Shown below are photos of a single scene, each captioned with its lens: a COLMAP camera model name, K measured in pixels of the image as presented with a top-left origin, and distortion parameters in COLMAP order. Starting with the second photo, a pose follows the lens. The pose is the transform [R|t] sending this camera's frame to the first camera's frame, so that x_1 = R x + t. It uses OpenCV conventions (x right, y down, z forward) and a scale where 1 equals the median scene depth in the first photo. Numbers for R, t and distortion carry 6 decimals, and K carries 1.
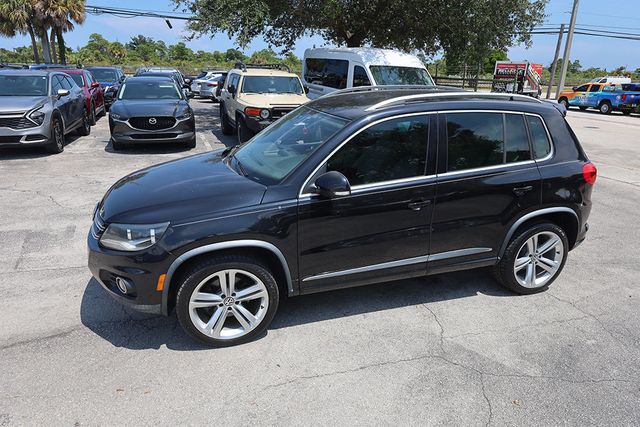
lens RADIAL K [[435.5, 0, 320.0], [0, 435.5, 213.5], [0, 0, 1]] dist [0.001690, -0.000789]
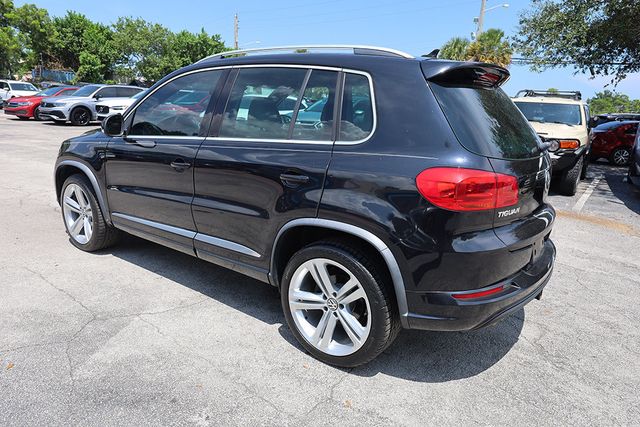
lens RADIAL K [[435.5, 0, 320.0], [0, 435.5, 213.5], [0, 0, 1]] dist [0.001690, -0.000789]
pose [[0.575908, 0.201981, -0.792170, 1.133101], [-0.295242, 0.954987, 0.028854, -0.038217], [0.762340, 0.217264, 0.609617, 0.708152]]
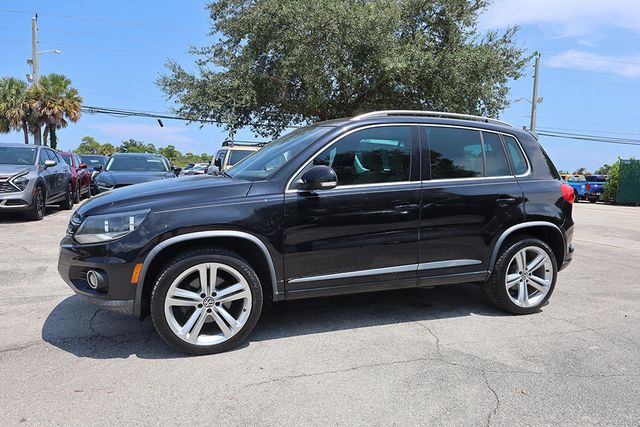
lens RADIAL K [[434.6, 0, 323.5], [0, 434.6, 215.1], [0, 0, 1]] dist [0.002413, -0.002297]
pose [[0.998932, -0.002582, 0.046141, -0.006933], [0.012711, 0.975281, -0.220604, 0.216450], [-0.044431, 0.220955, 0.974271, 0.043335]]
